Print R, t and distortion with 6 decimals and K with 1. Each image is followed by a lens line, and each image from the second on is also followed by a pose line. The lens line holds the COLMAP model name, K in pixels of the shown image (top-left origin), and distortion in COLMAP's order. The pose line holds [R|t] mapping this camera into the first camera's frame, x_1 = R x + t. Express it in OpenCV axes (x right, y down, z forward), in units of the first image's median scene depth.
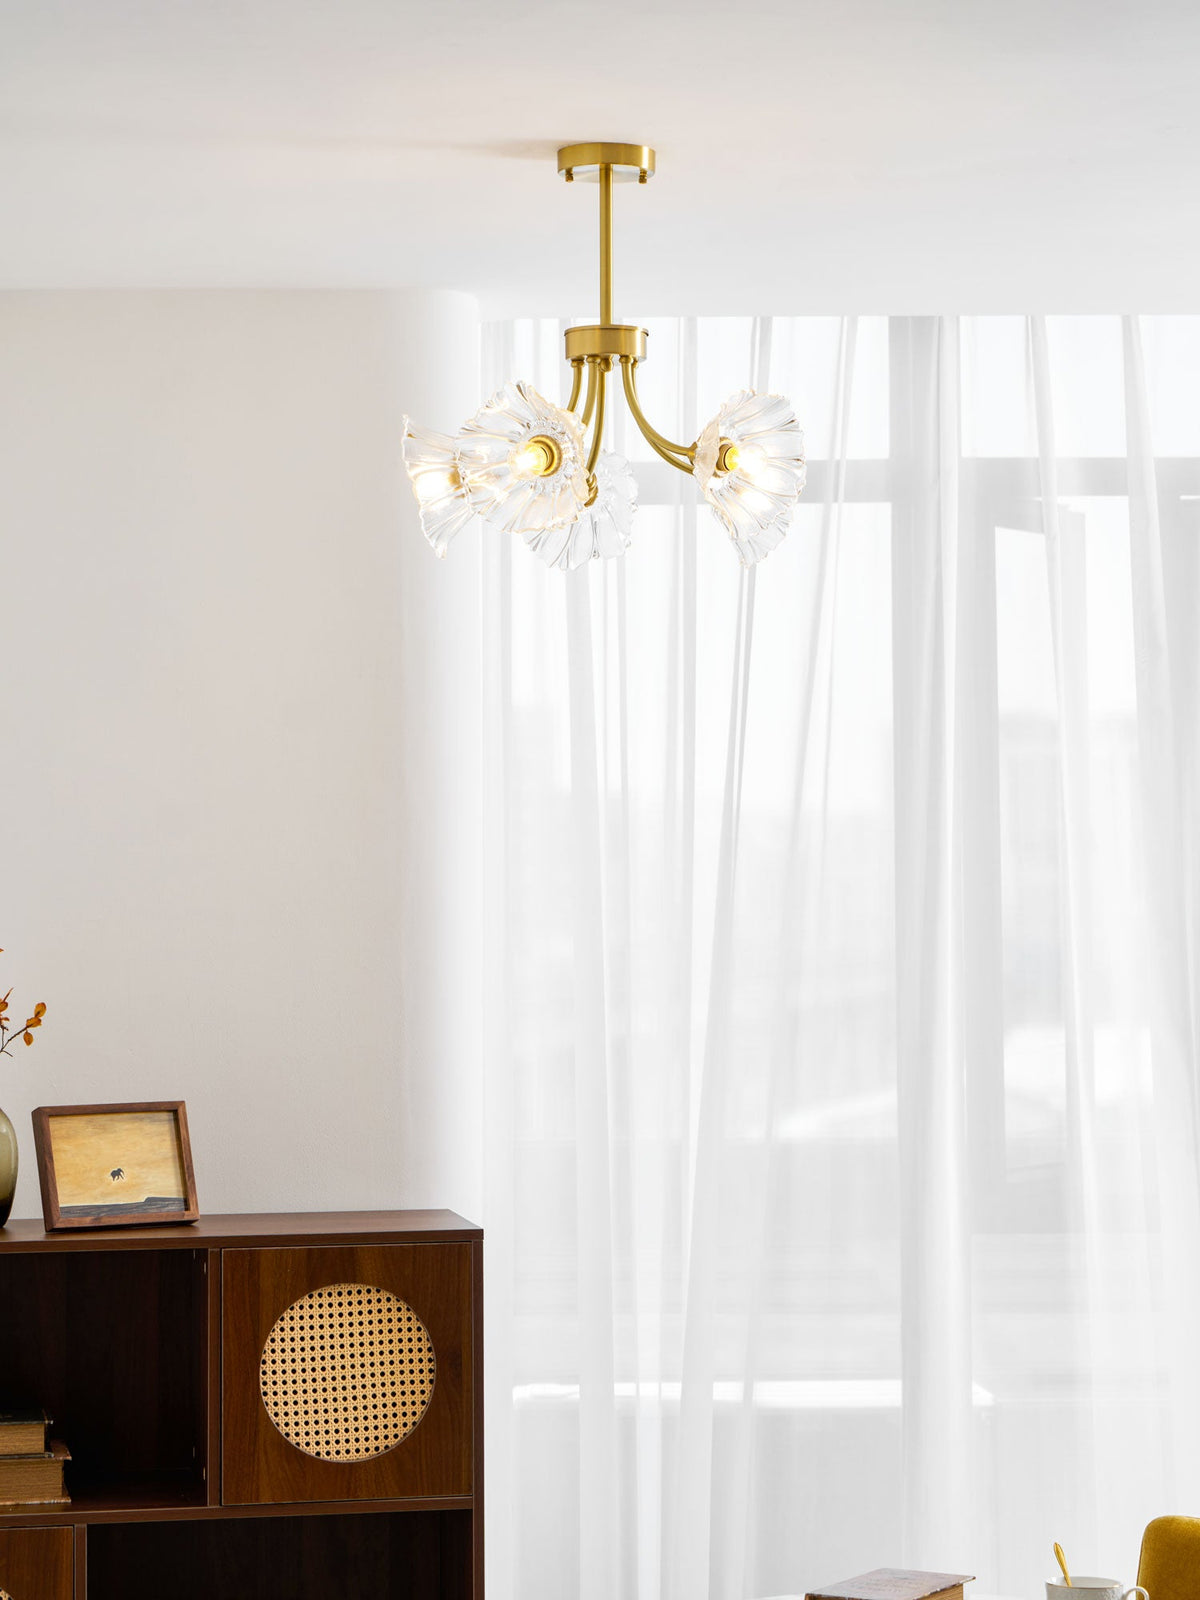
lens RADIAL K [[3694.0, 0, 594.9], [0, 3694.0, 789.0], [0, 0, 1]] dist [0.063629, 0.000000]
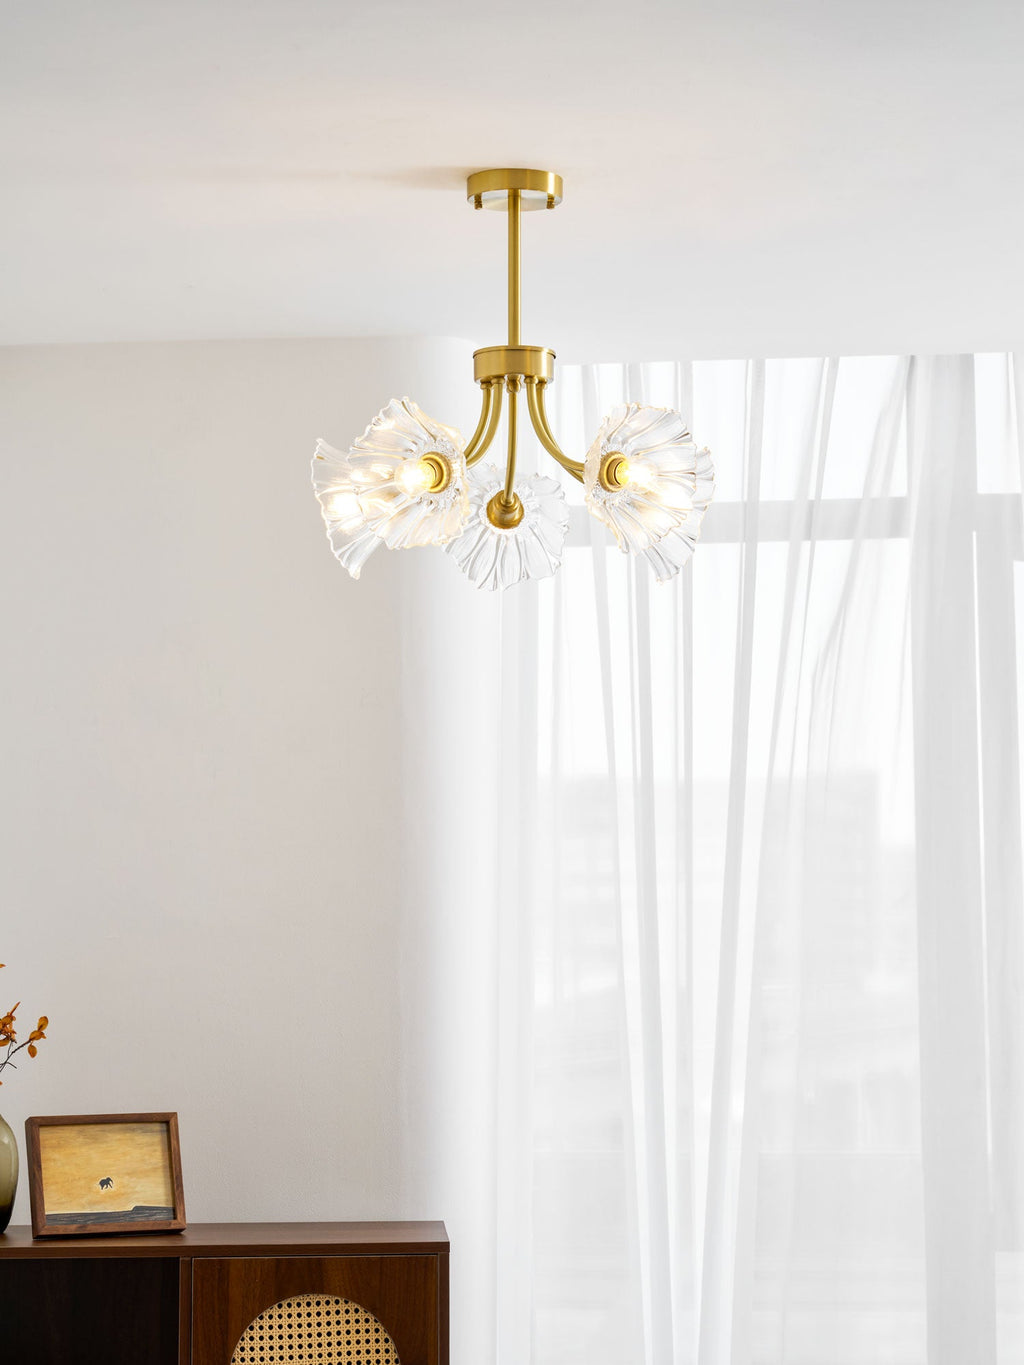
lens RADIAL K [[3151.4, 0, 502.4], [0, 3151.4, 656.9], [0, 0, 1]] dist [0.063629, 0.000000]
pose [[0.991154, -0.009167, -0.132402, 0.101706], [0.001293, 0.998232, -0.059432, 0.009809], [0.132713, 0.058735, 0.989413, 0.131874]]
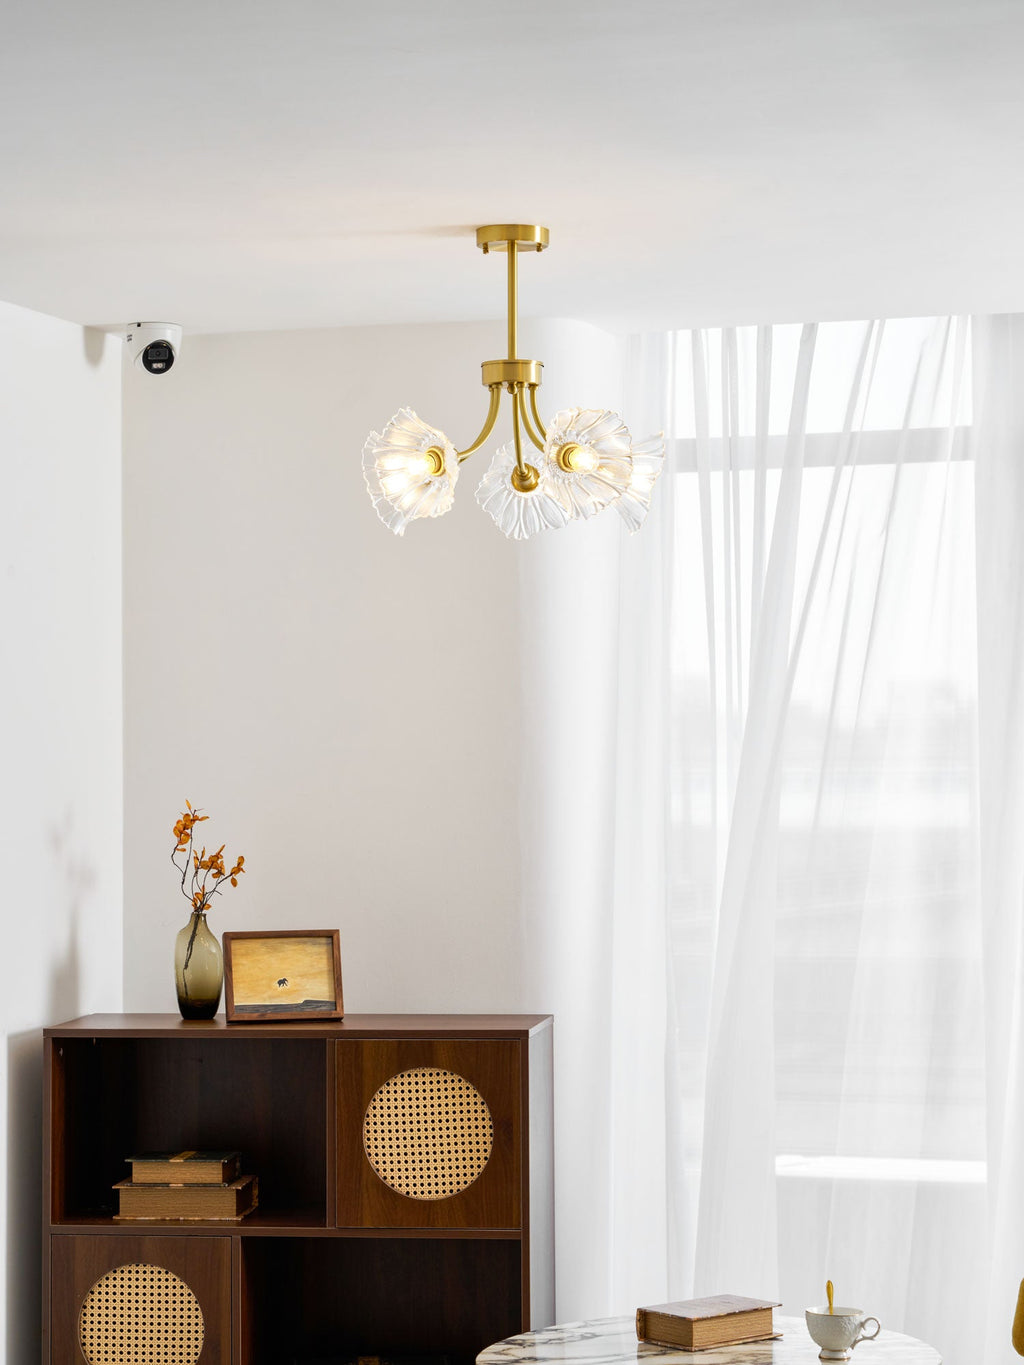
lens RADIAL K [[3151.4, 0, 506.2], [0, 3151.4, 674.5], [0, 0, 1]] dist [0.063629, 0.000000]
pose [[0.949805, -0.007986, -0.312742, 0.320454], [0.010223, 0.999933, 0.005514, -0.015426], [0.312677, -0.008434, 0.949822, -0.080464]]
